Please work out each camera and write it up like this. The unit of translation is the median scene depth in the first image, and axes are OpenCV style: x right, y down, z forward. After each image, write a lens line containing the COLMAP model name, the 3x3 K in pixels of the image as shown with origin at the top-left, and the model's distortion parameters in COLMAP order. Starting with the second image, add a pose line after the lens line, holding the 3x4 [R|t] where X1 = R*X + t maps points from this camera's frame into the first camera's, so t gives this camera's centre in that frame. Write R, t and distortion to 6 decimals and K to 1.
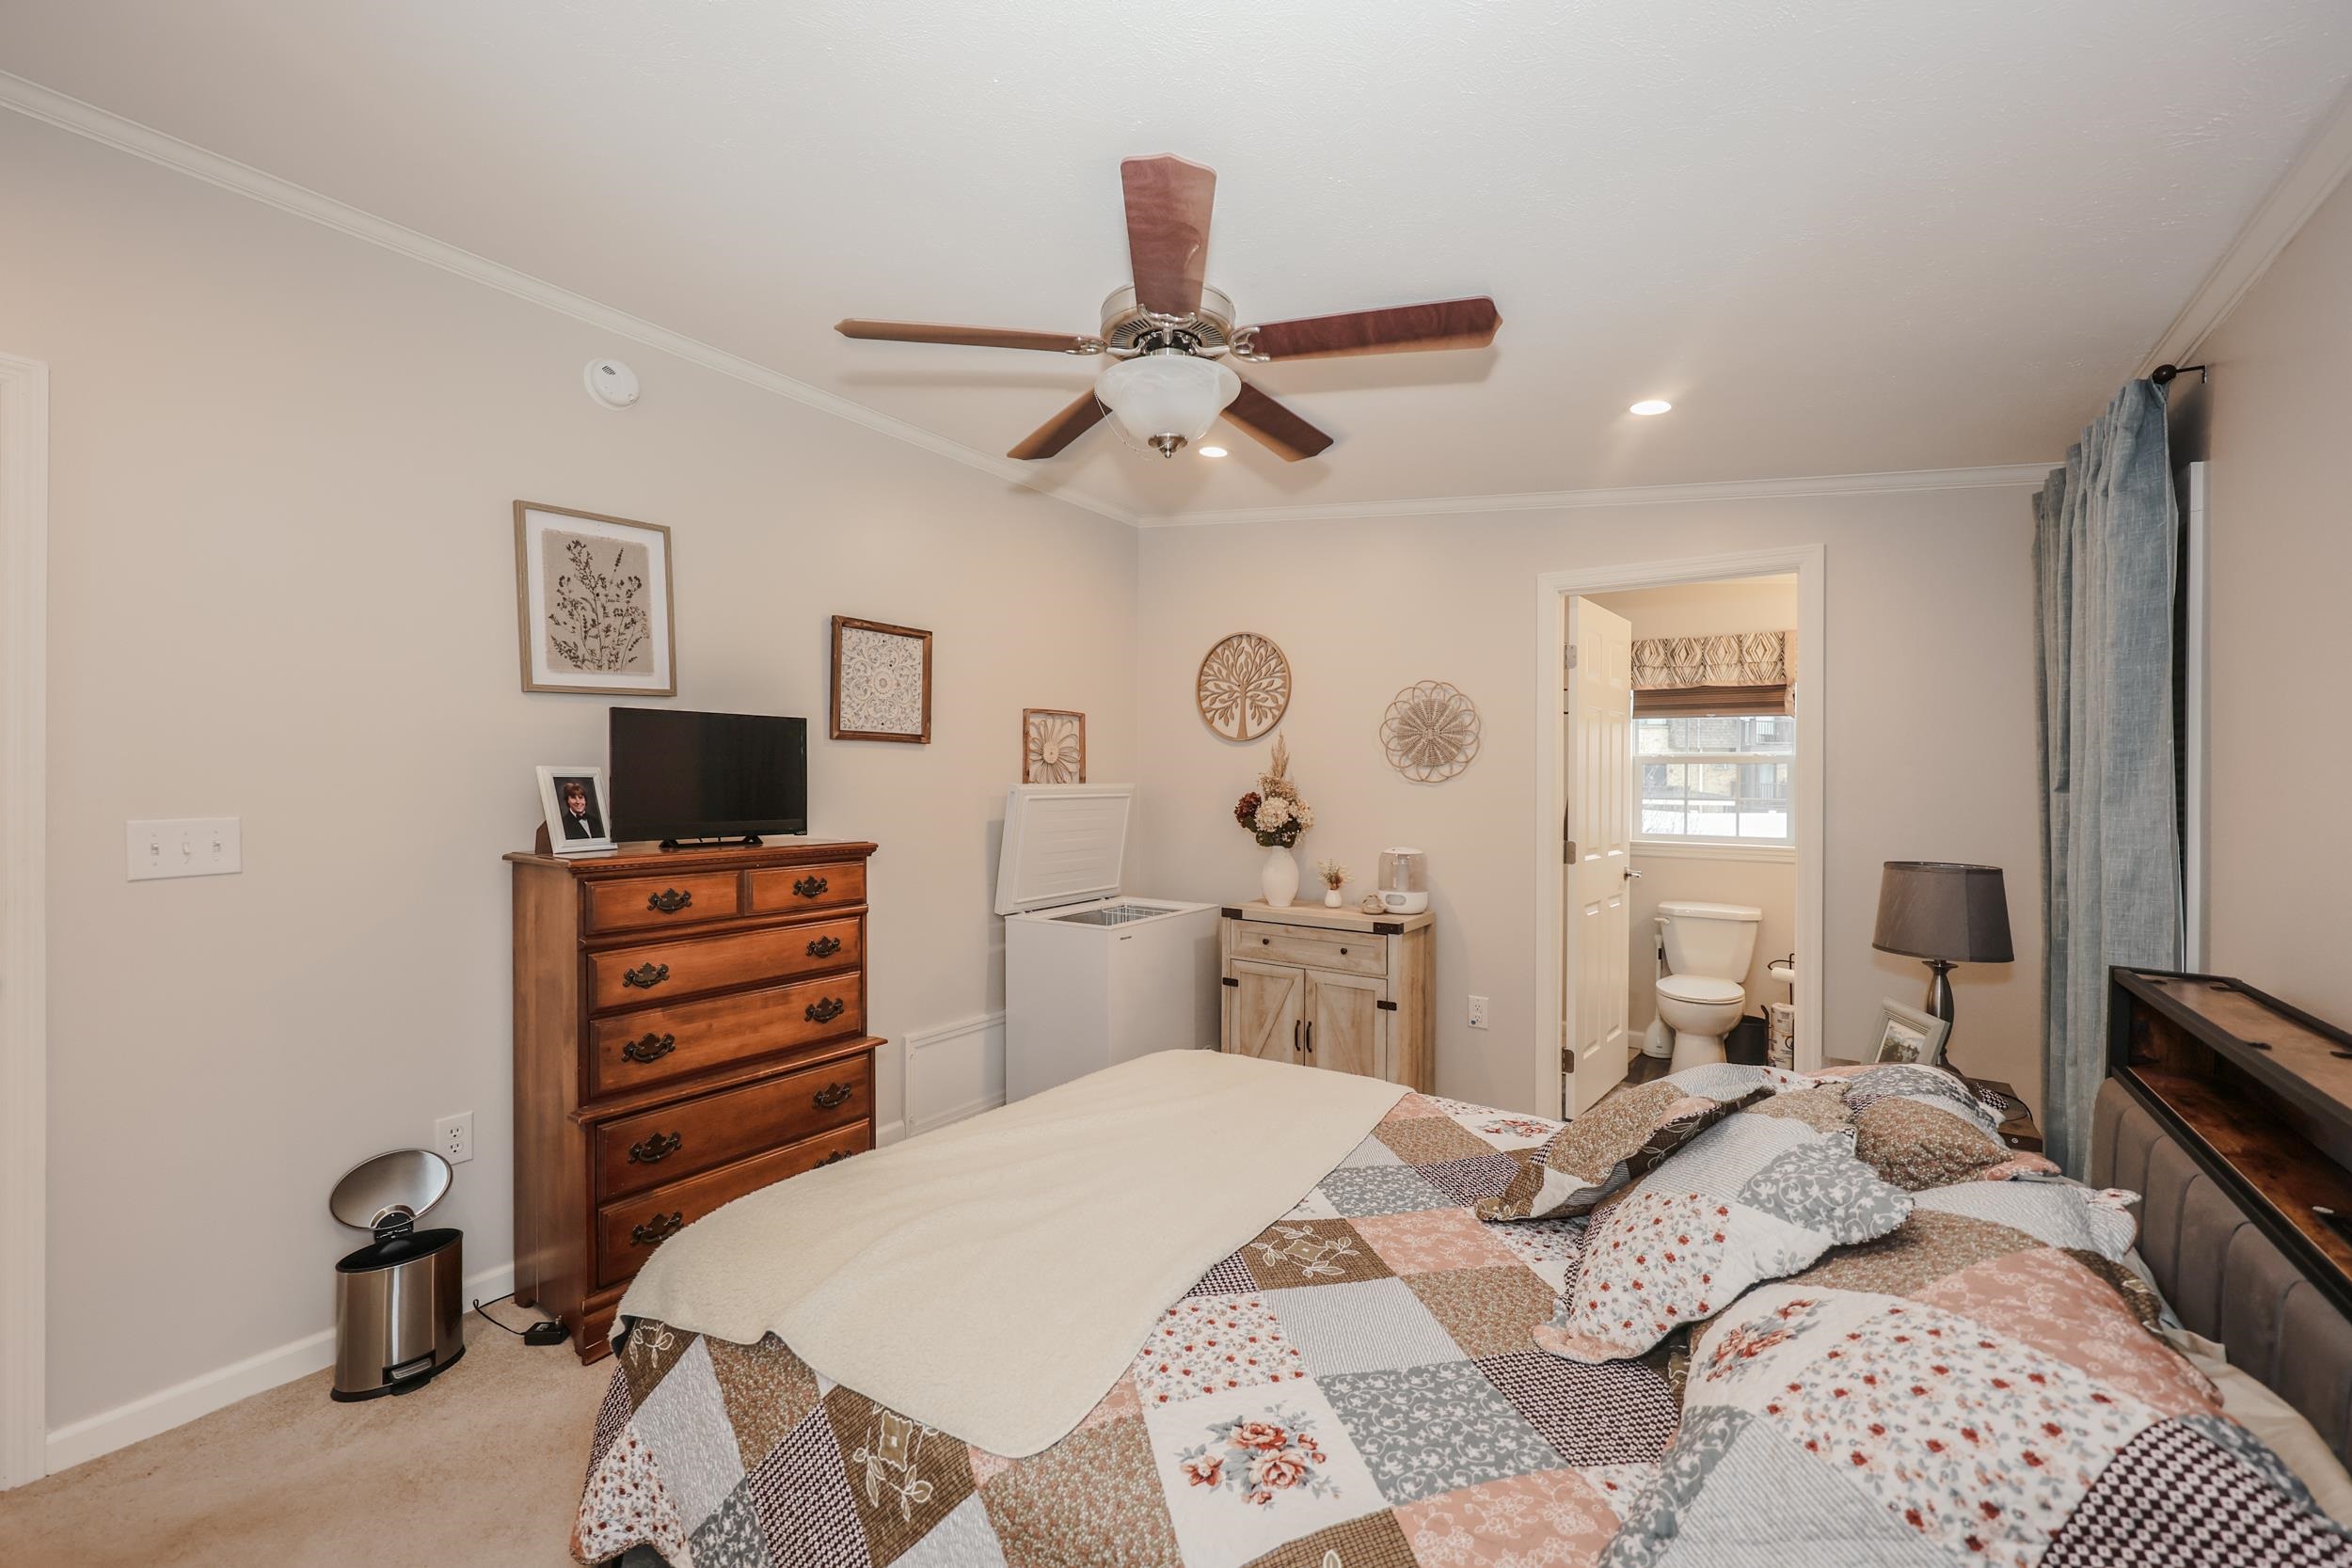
lens RADIAL K [[964.3, 0, 1168.4], [0, 964.3, 778.9], [0, 0, 1]] dist [-0.001279, 0.000534]
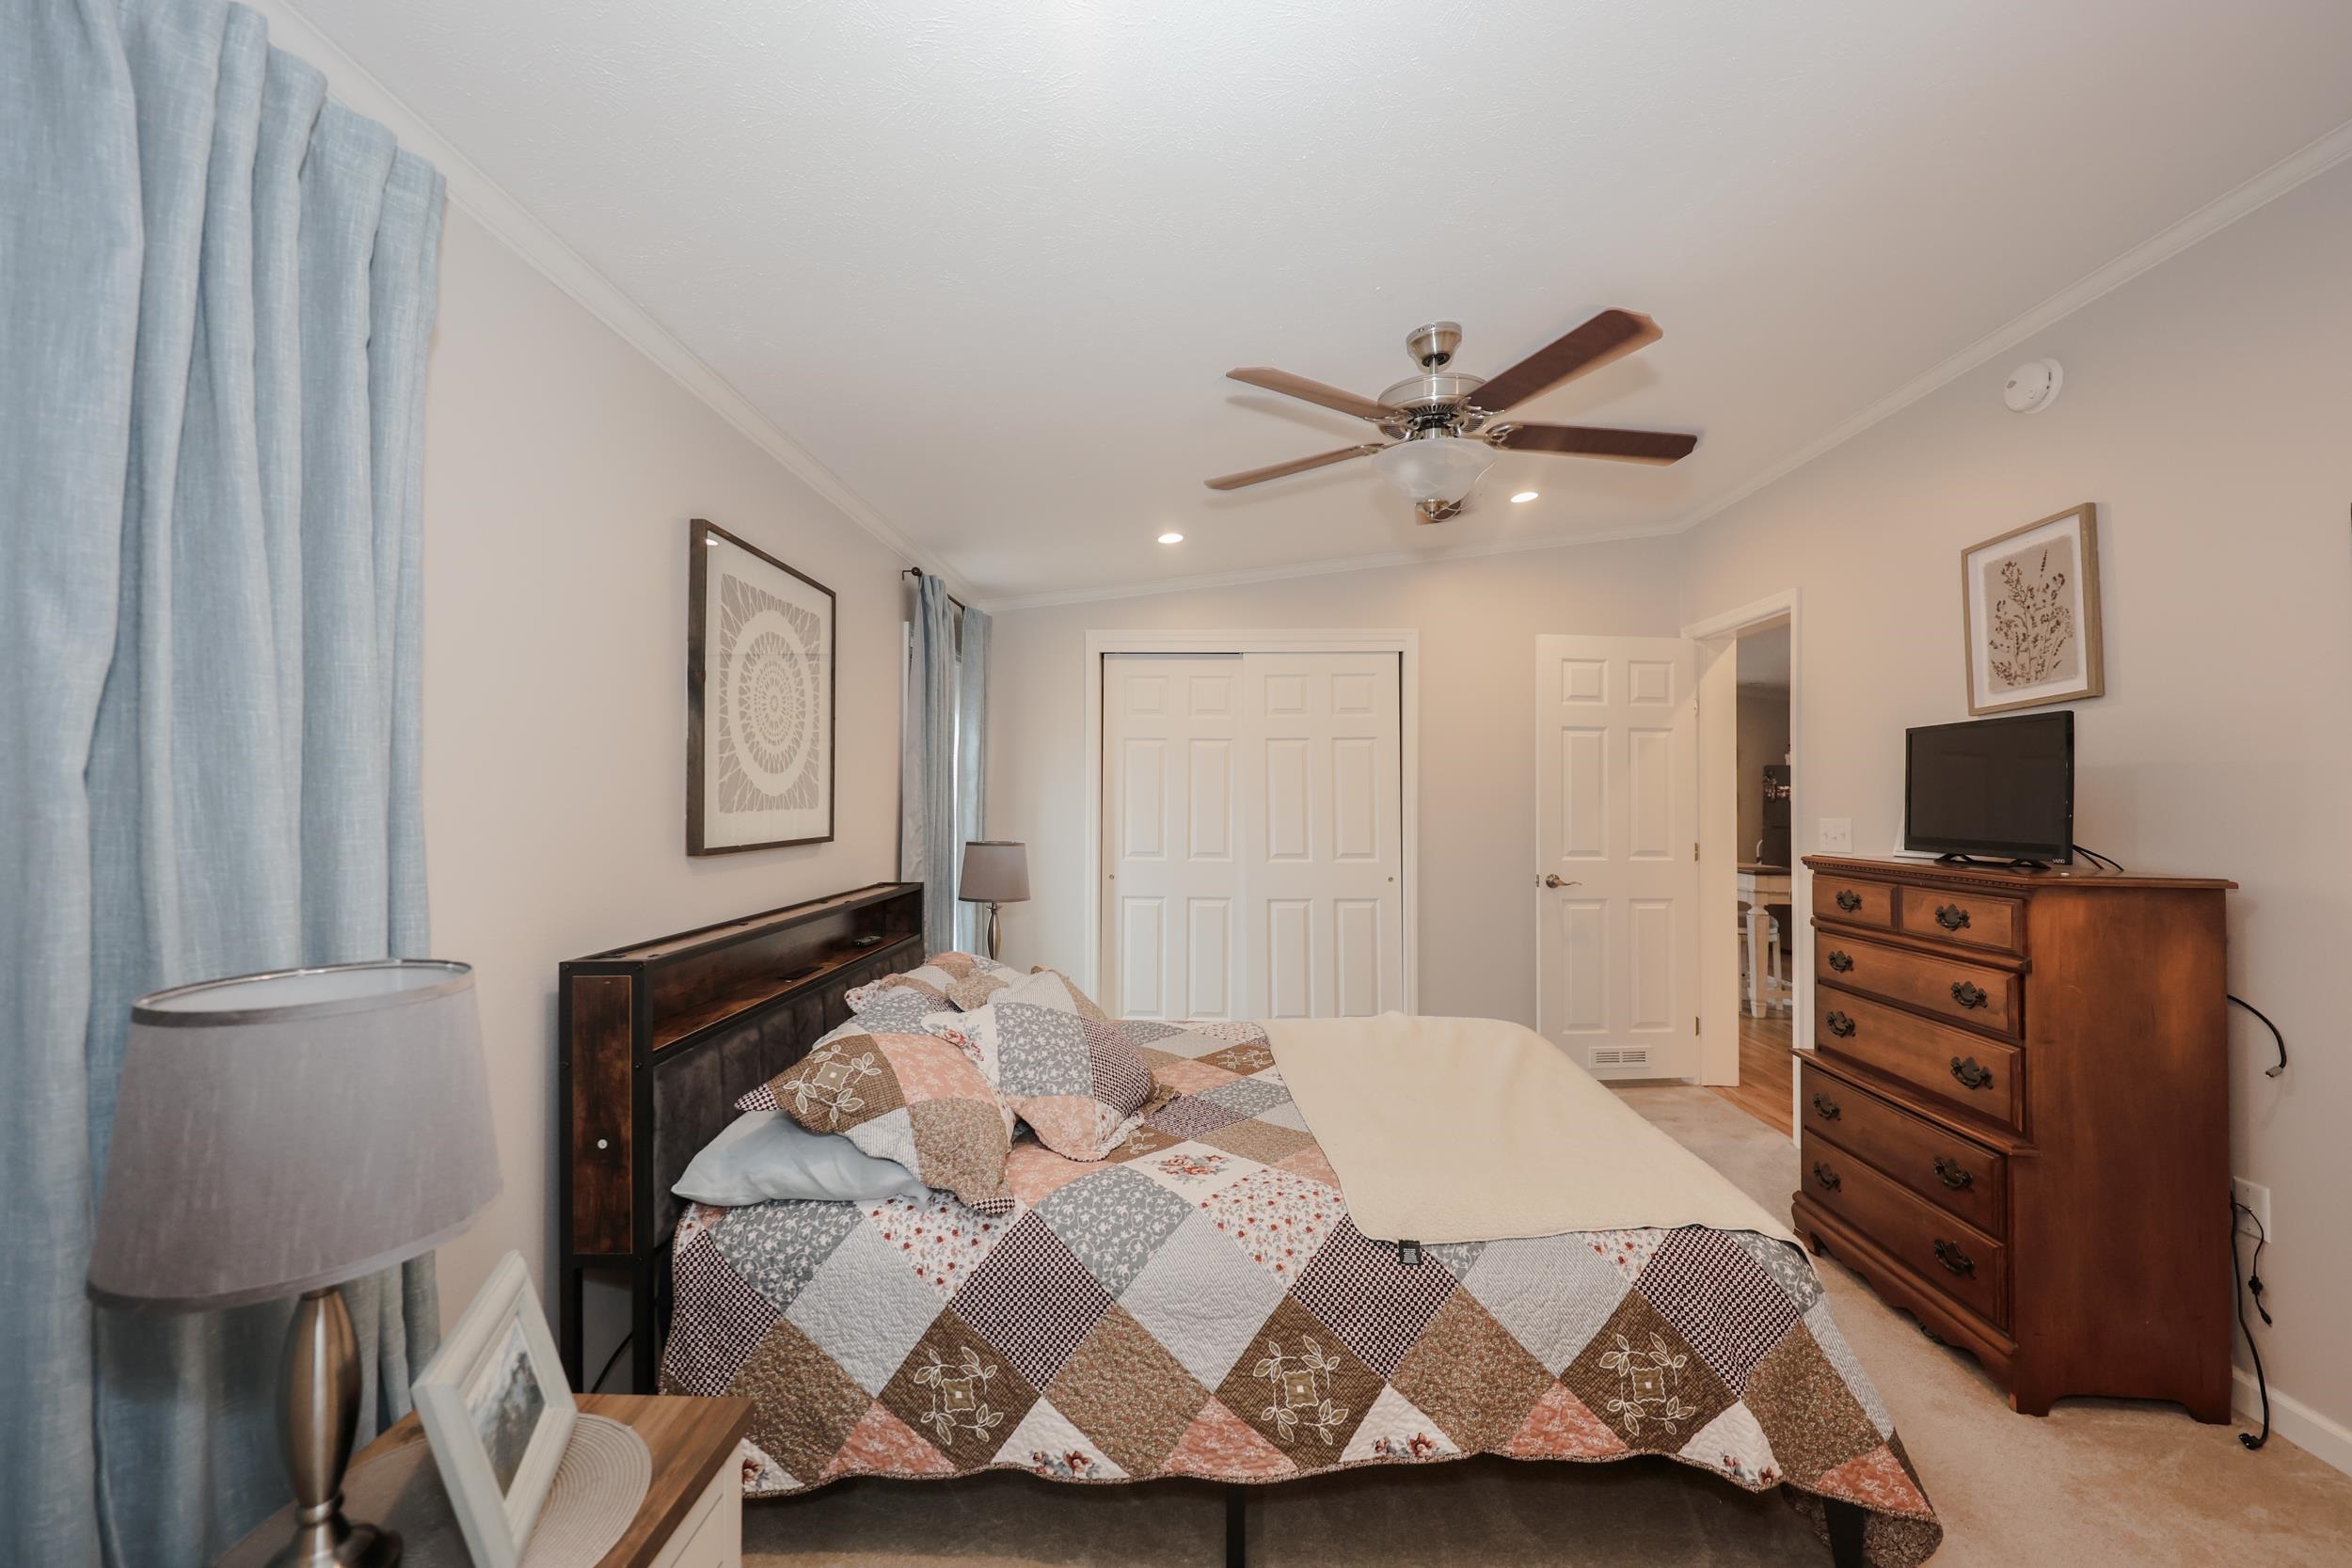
lens RADIAL K [[961.0, 0, 1163.0], [0, 961.0, 785.6], [0, 0, 1]] dist [-0.001266, 0.000134]
pose [[-0.850269, -0.016592, -0.526086, 0.690823], [-0.009894, 0.999830, -0.015541, 0.016011], [0.526255, -0.008009, -0.850289, 1.400034]]
